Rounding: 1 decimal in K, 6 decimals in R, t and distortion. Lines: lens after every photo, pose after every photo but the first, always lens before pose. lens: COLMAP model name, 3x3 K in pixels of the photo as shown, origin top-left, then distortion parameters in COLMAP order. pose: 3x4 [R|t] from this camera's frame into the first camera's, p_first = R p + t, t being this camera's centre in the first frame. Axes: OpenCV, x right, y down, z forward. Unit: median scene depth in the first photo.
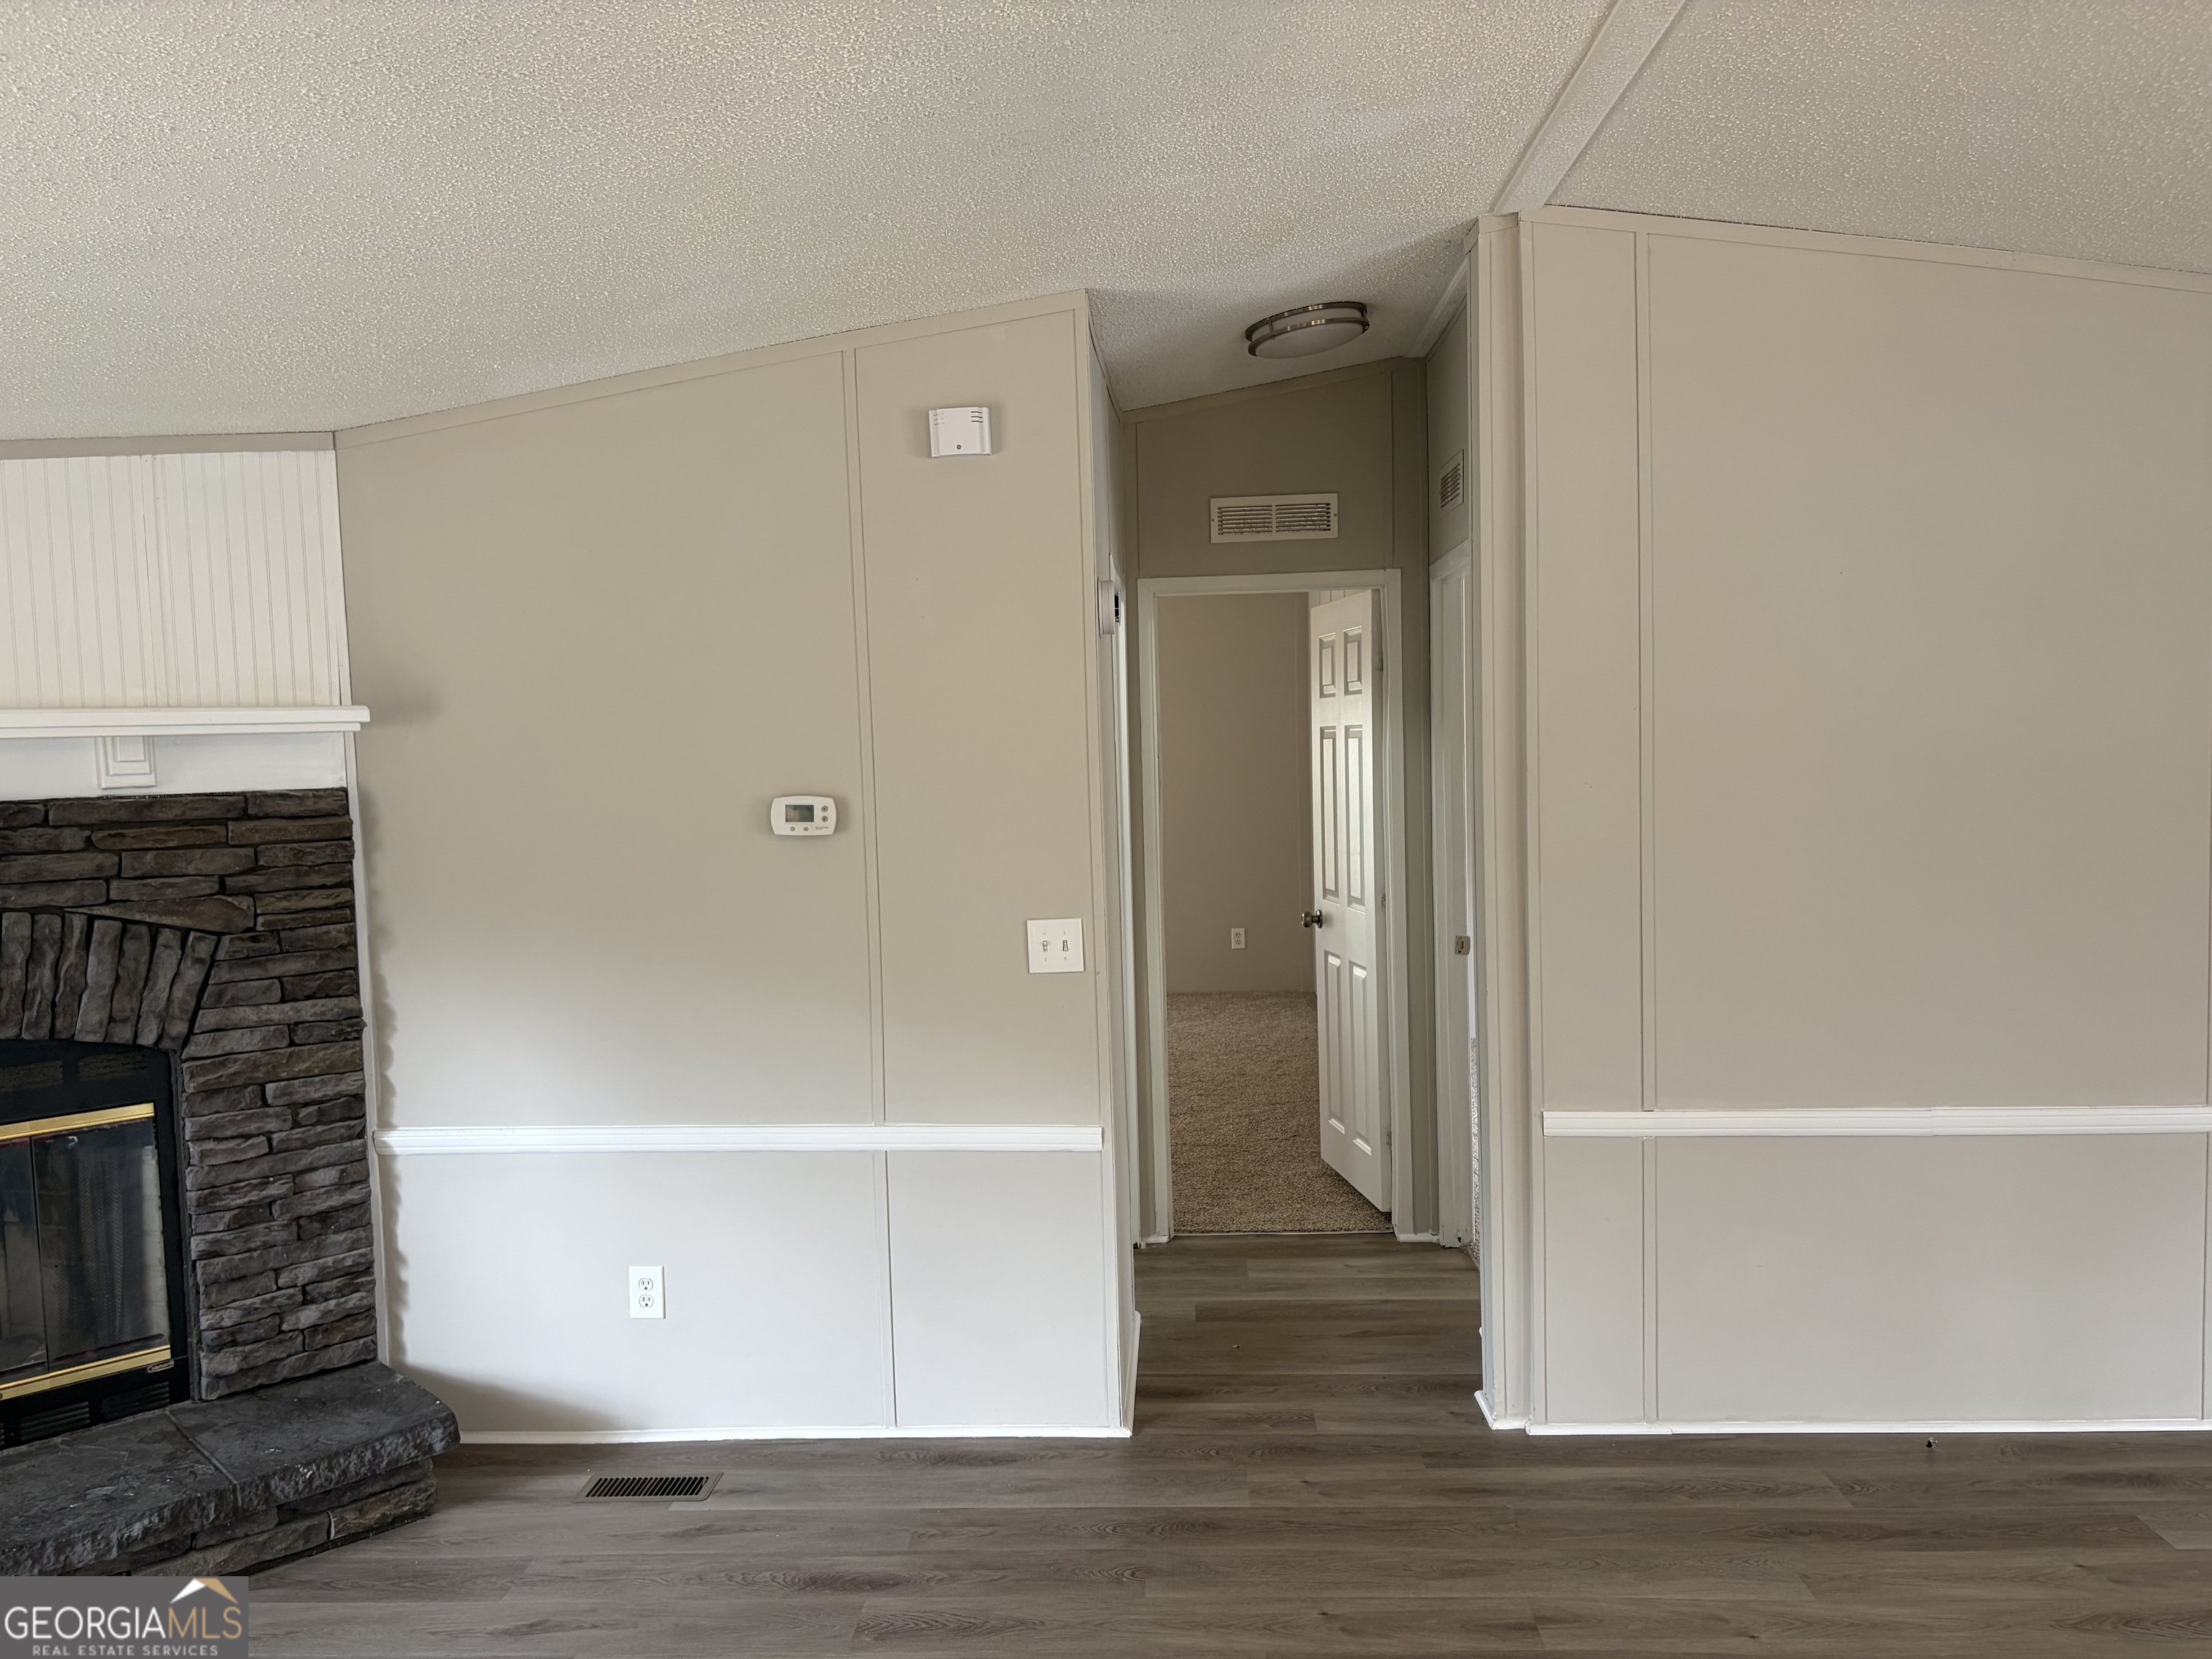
lens RADIAL K [[1655.2, 0, 1099.8], [0, 1655.2, 842.2], [0, 0, 1]] dist [0.043022, -0.044363]
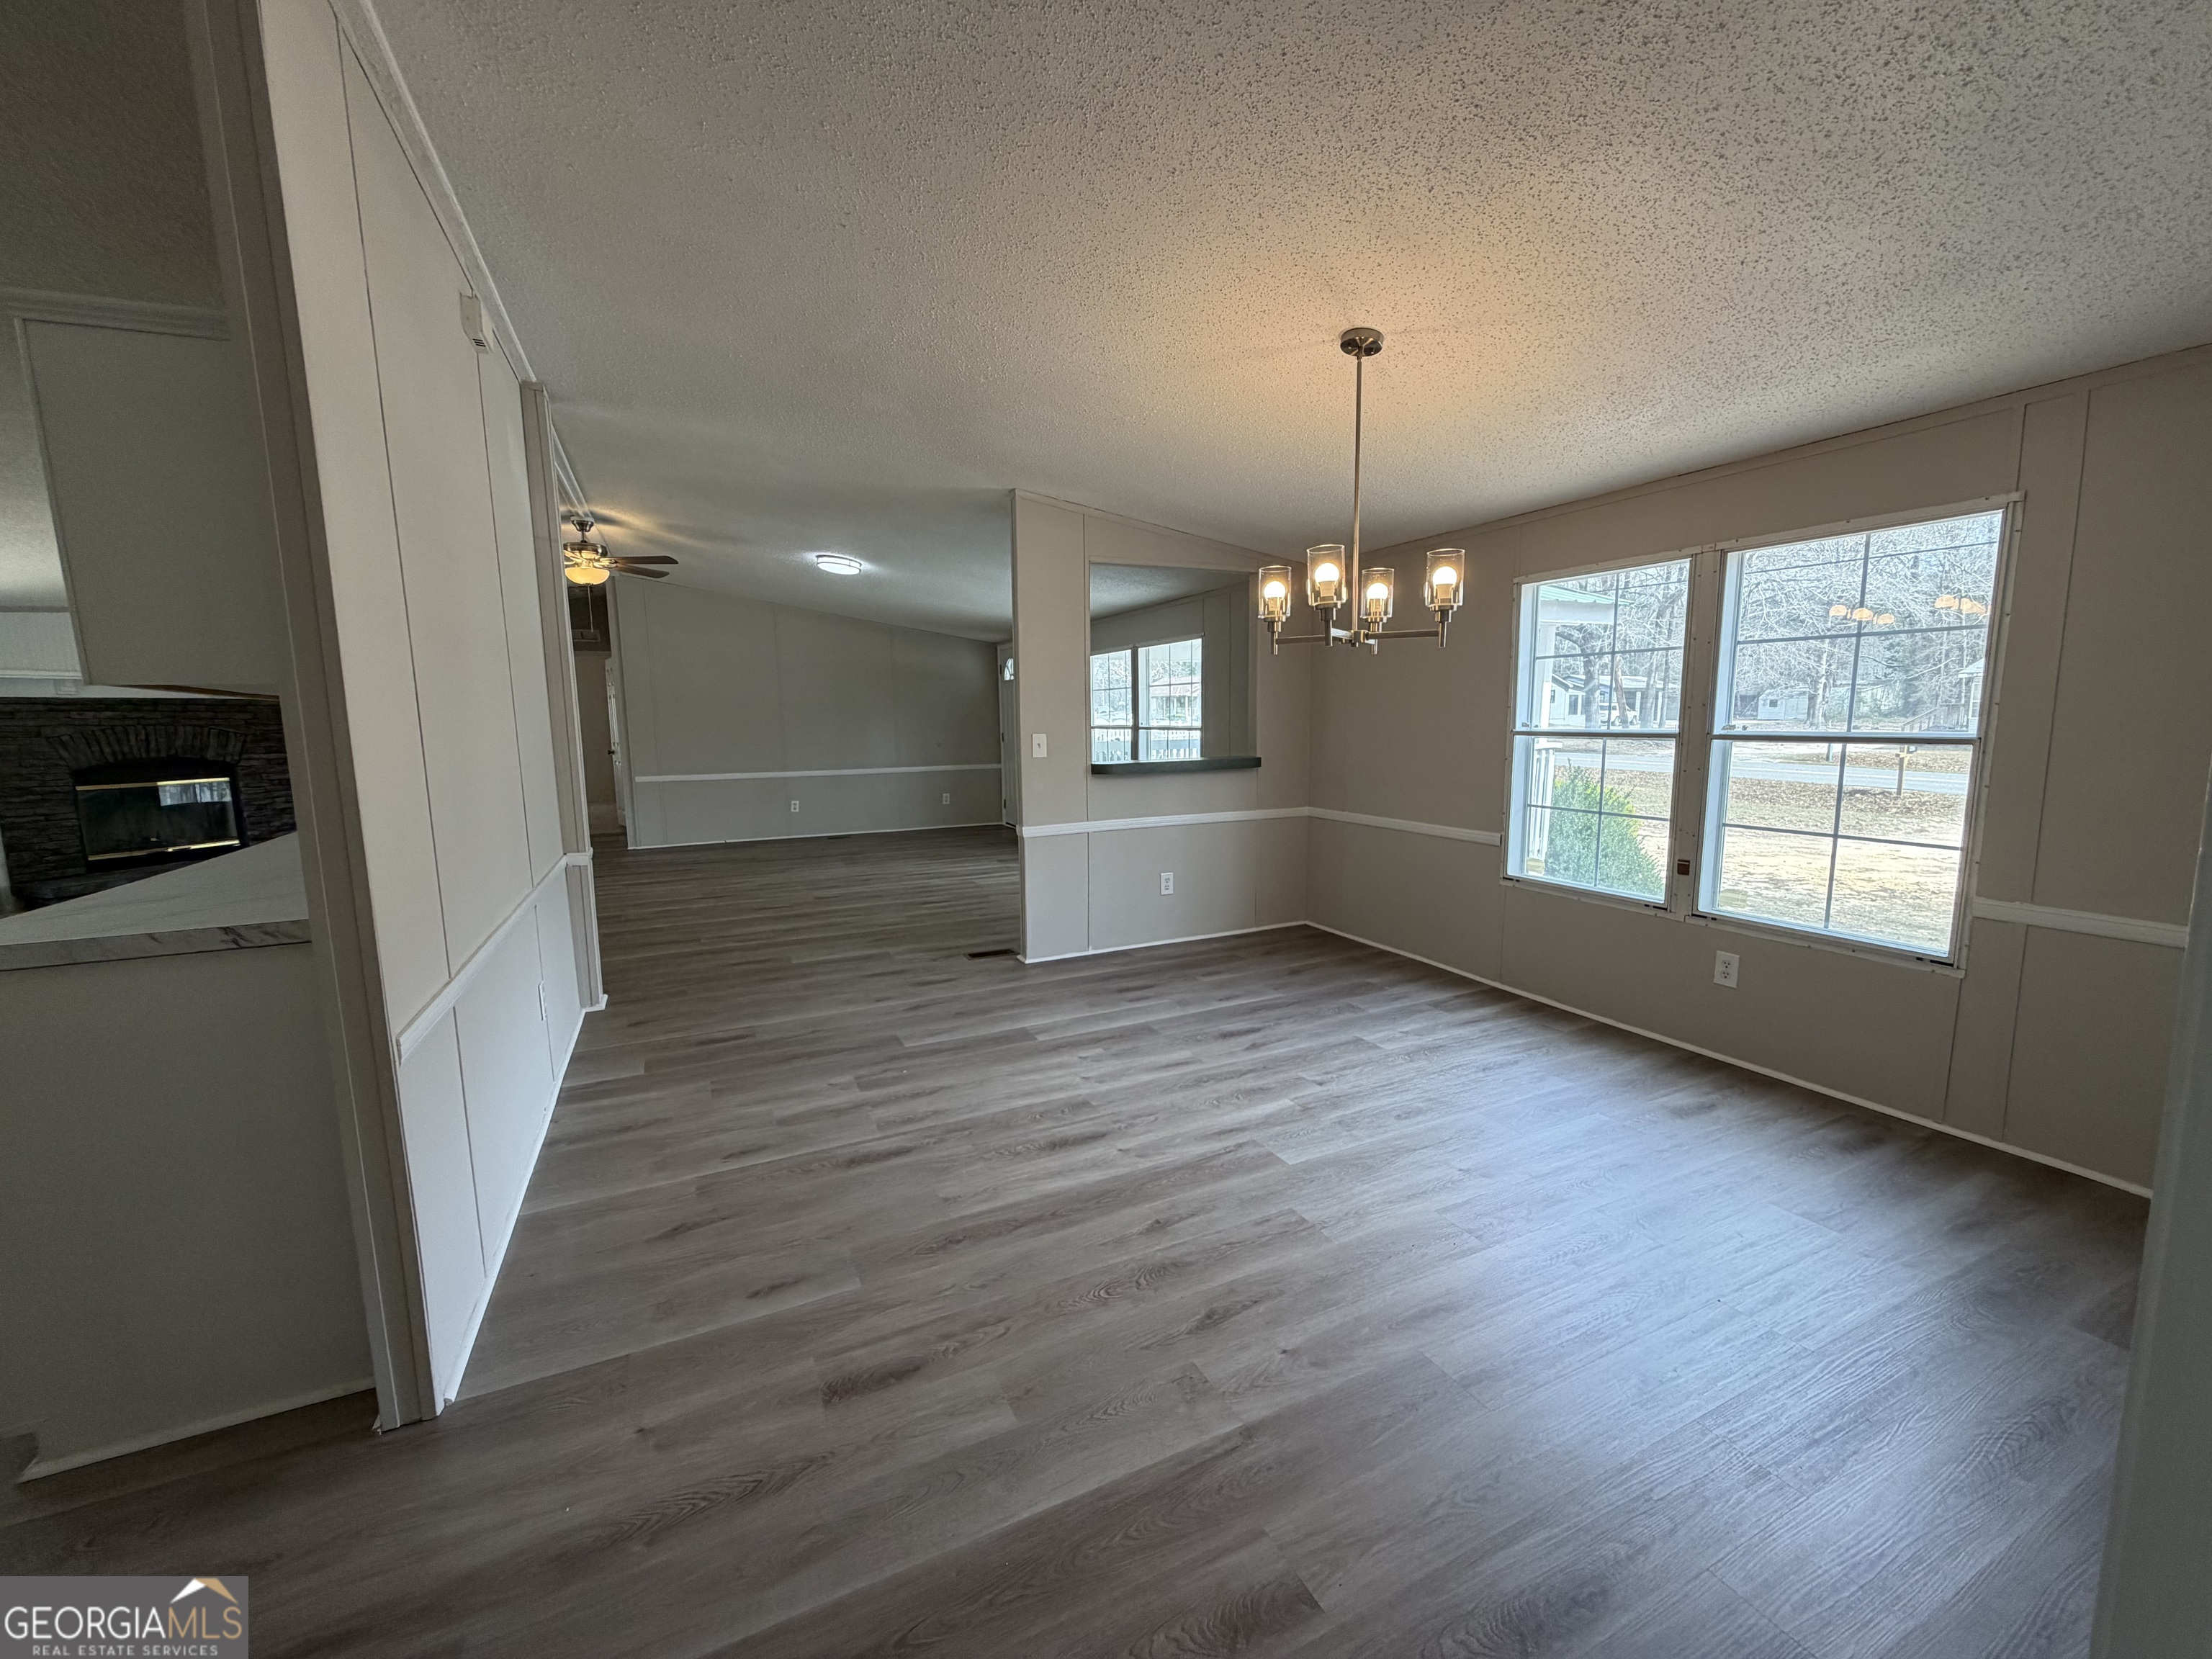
lens RADIAL K [[887.3, 0, 1100.5], [0, 887.3, 834.9], [0, 0, 1]] dist [-0.004135, -0.000301]
pose [[0.880525, -0.047499, 0.471614, 0.246336], [0.017634, 0.997560, 0.067547, 0.181588], [-0.473672, -0.051160, 0.879214, -1.760912]]
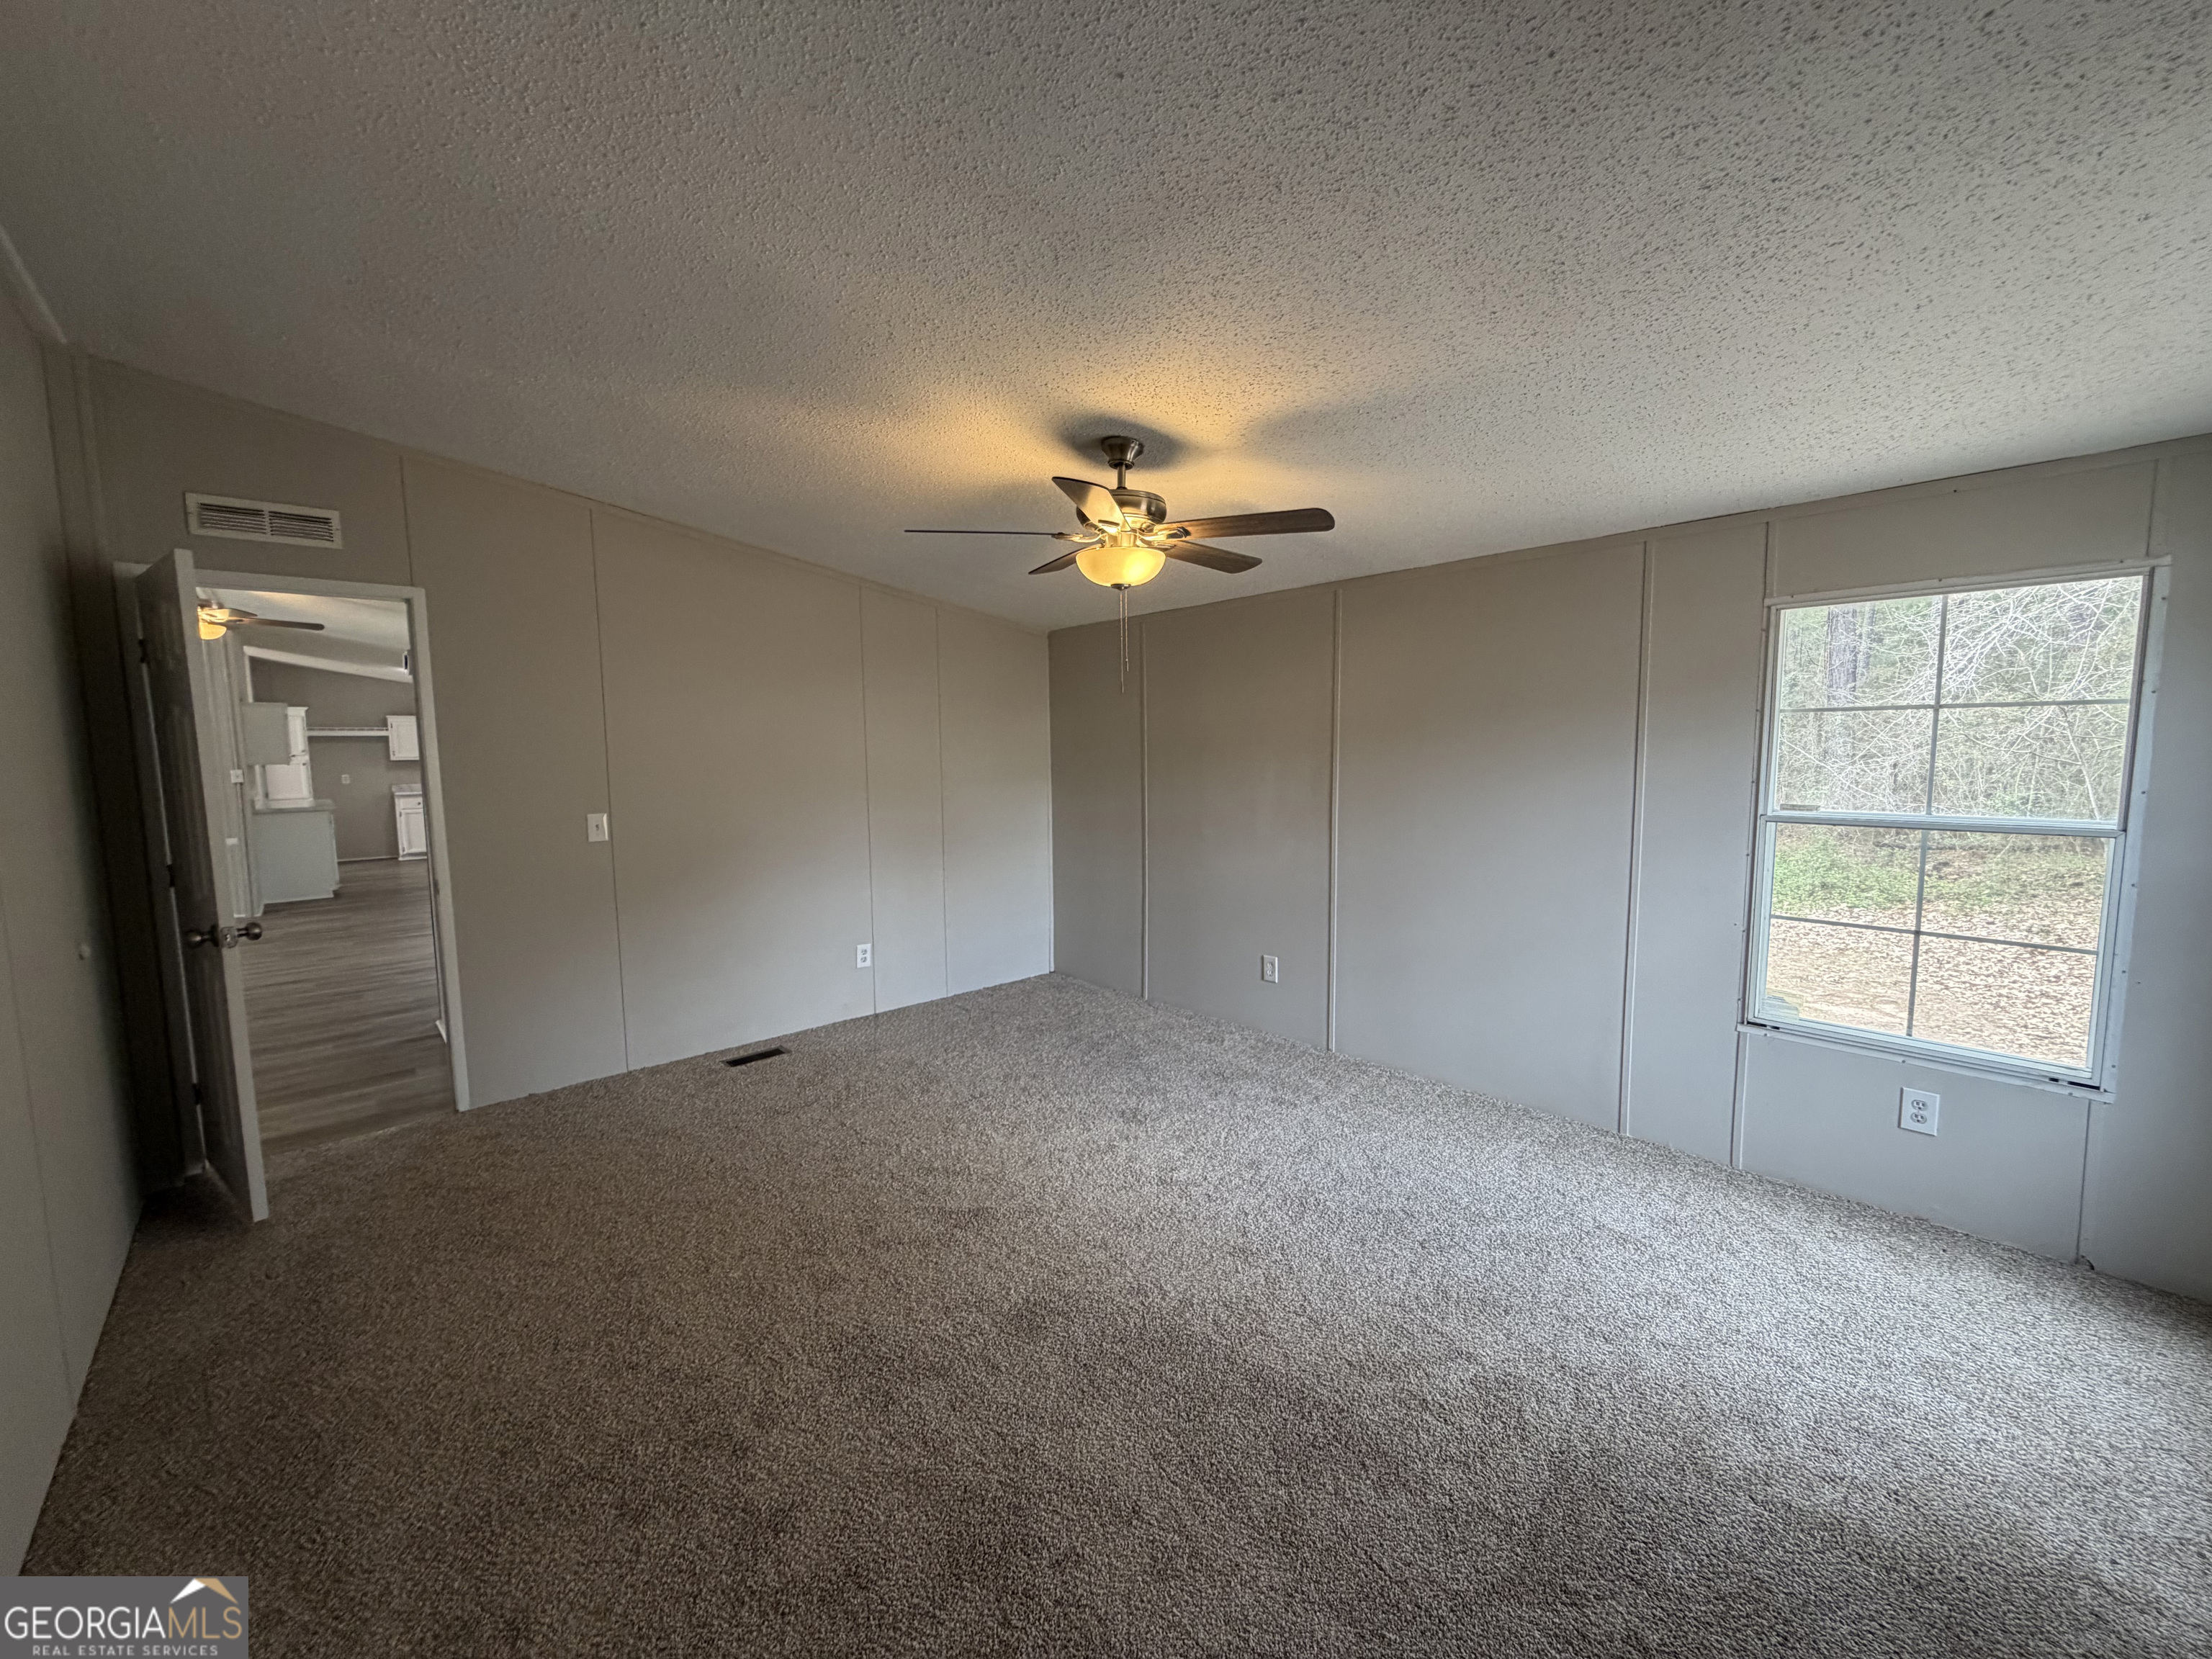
lens RADIAL K [[887.3, 0, 1100.5], [0, 887.3, 834.9], [0, 0, 1]] dist [-0.004135, -0.000301]
pose [[-0.704161, 0.108265, -0.701737, 0.219186], [-0.012801, 0.986211, 0.164999, -0.141605], [0.709925, 0.125169, -0.693066, 2.635180]]
